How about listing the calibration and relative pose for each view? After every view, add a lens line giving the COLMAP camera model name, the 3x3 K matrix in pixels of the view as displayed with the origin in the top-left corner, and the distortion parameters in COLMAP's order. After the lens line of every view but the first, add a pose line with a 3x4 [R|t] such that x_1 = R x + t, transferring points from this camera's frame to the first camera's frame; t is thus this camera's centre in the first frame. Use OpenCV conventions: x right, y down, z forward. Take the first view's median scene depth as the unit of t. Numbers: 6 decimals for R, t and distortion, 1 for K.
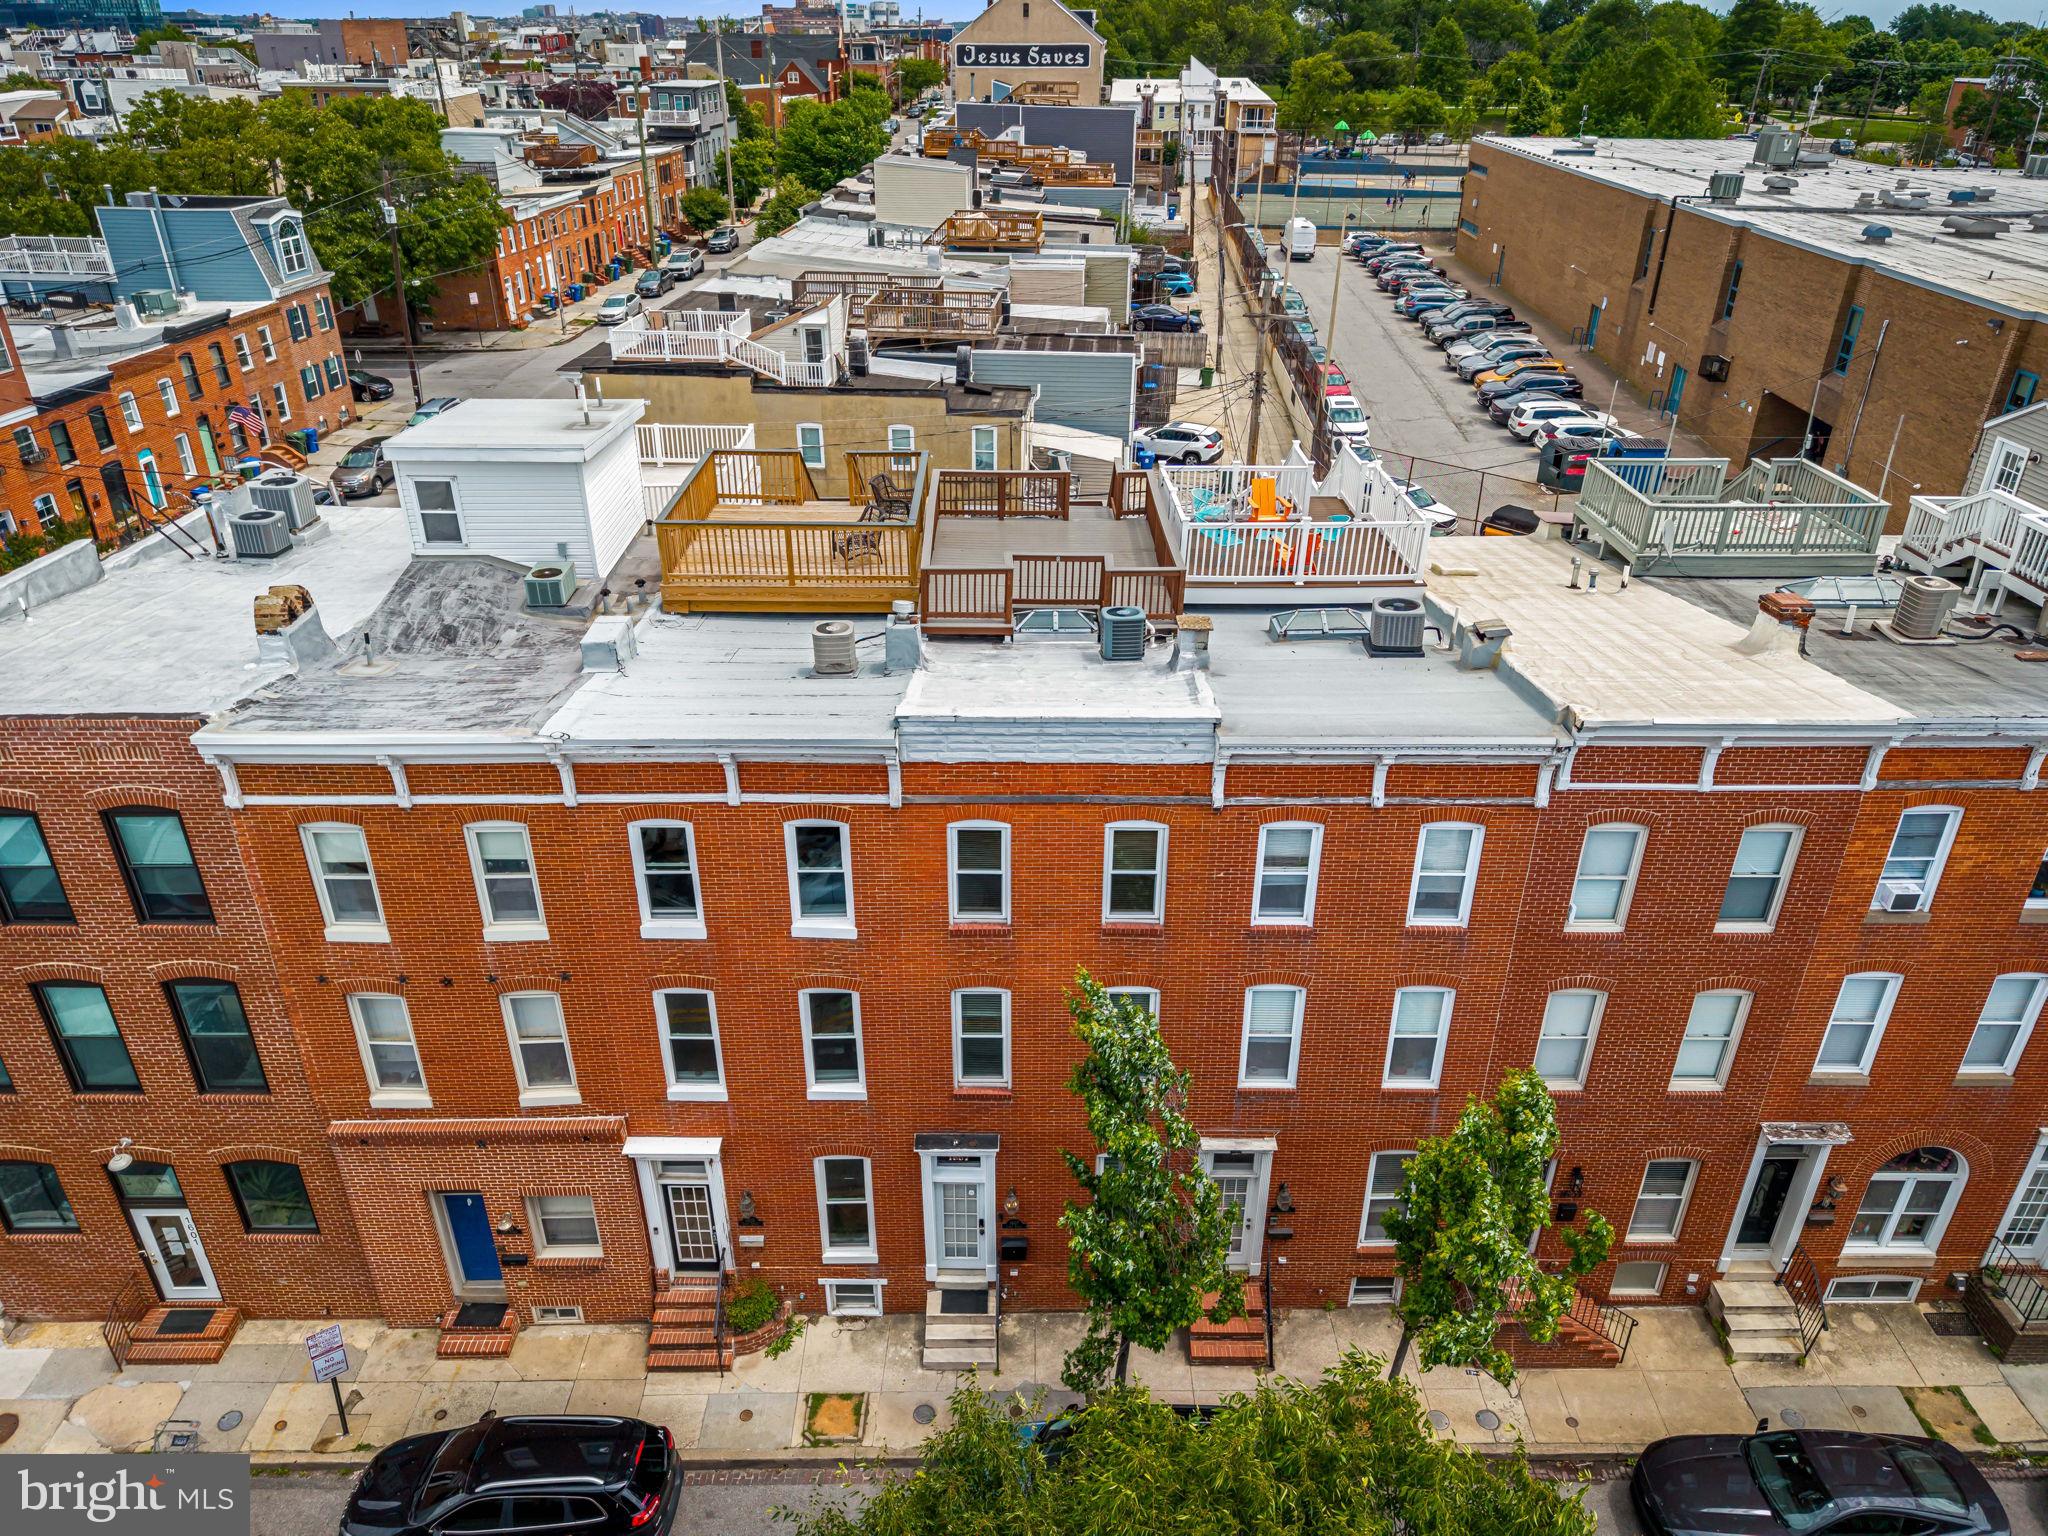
lens RADIAL K [[1372.0, 0, 1024.0], [0, 1372.0, 768.0], [0, 0, 1]] dist [0.028617, -0.023617]
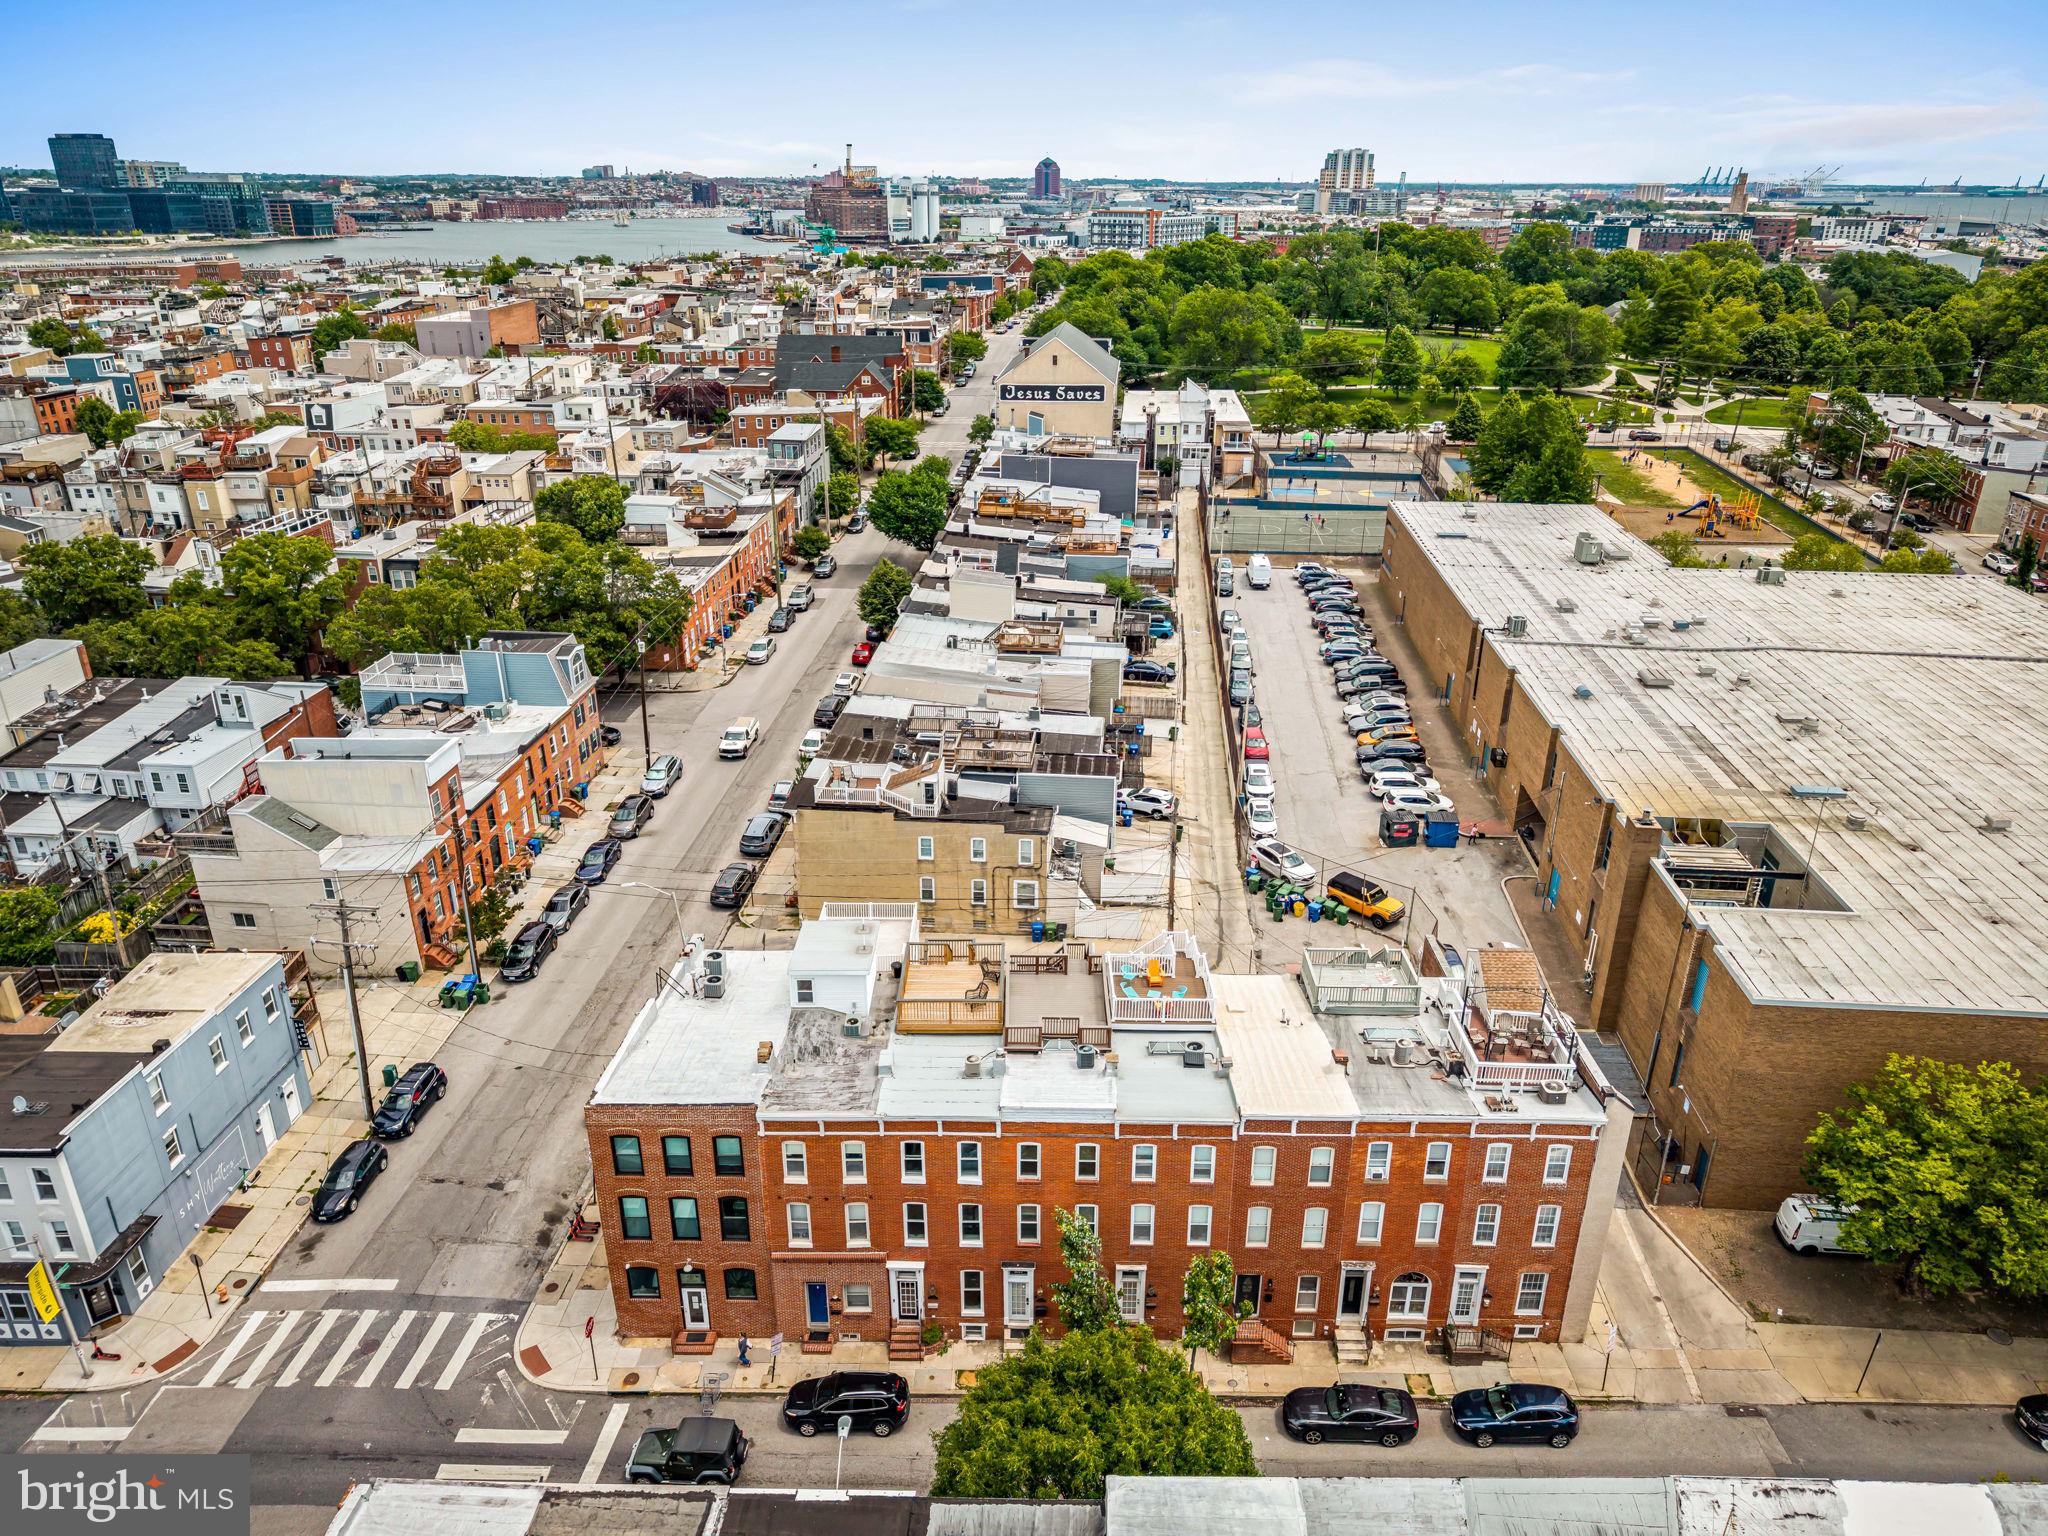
lens RADIAL K [[1368.0, 0, 1025.8], [0, 1368.0, 766.5], [0, 0, 1]] dist [0.041325, -0.046584]
pose [[0.999804, 0.006654, -0.018669, 0.004954], [-0.008281, 0.996041, -0.088507, -0.400581], [0.018006, 0.088644, 0.995901, -1.535513]]
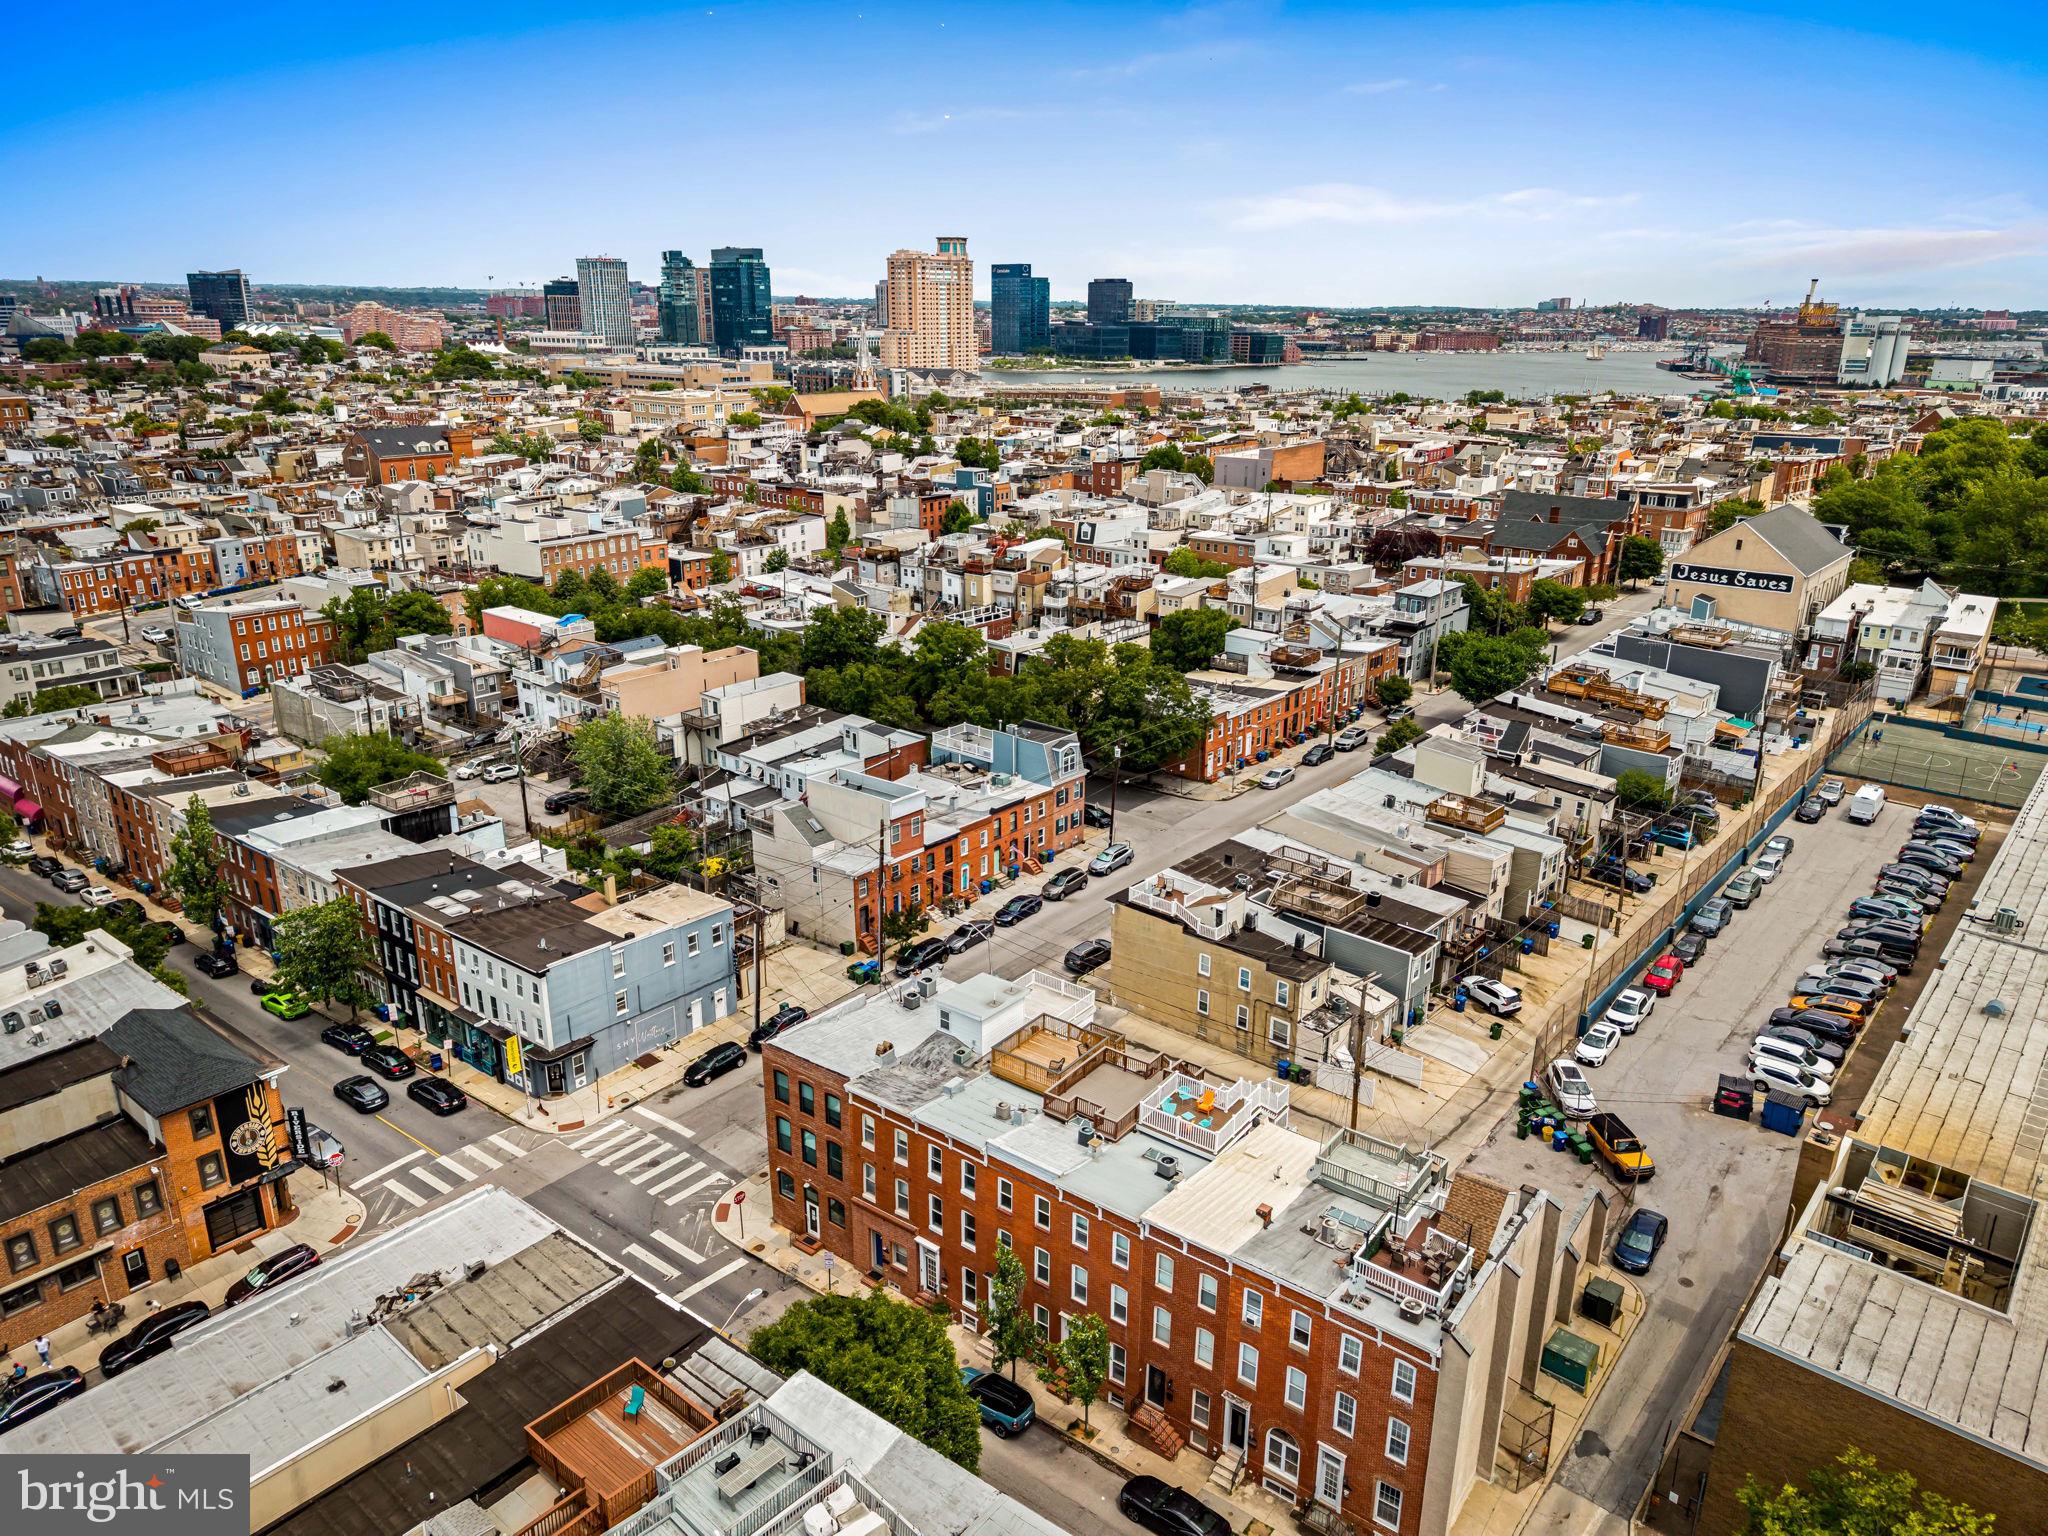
lens RADIAL K [[1368.0, 0, 1025.8], [0, 1368.0, 766.5], [0, 0, 1]] dist [0.041325, -0.046584]
pose [[0.795159, 0.194647, -0.574312, 1.537536], [-0.289824, 0.953898, -0.077976, -0.599089], [0.532658, 0.228453, 0.814914, -1.733253]]
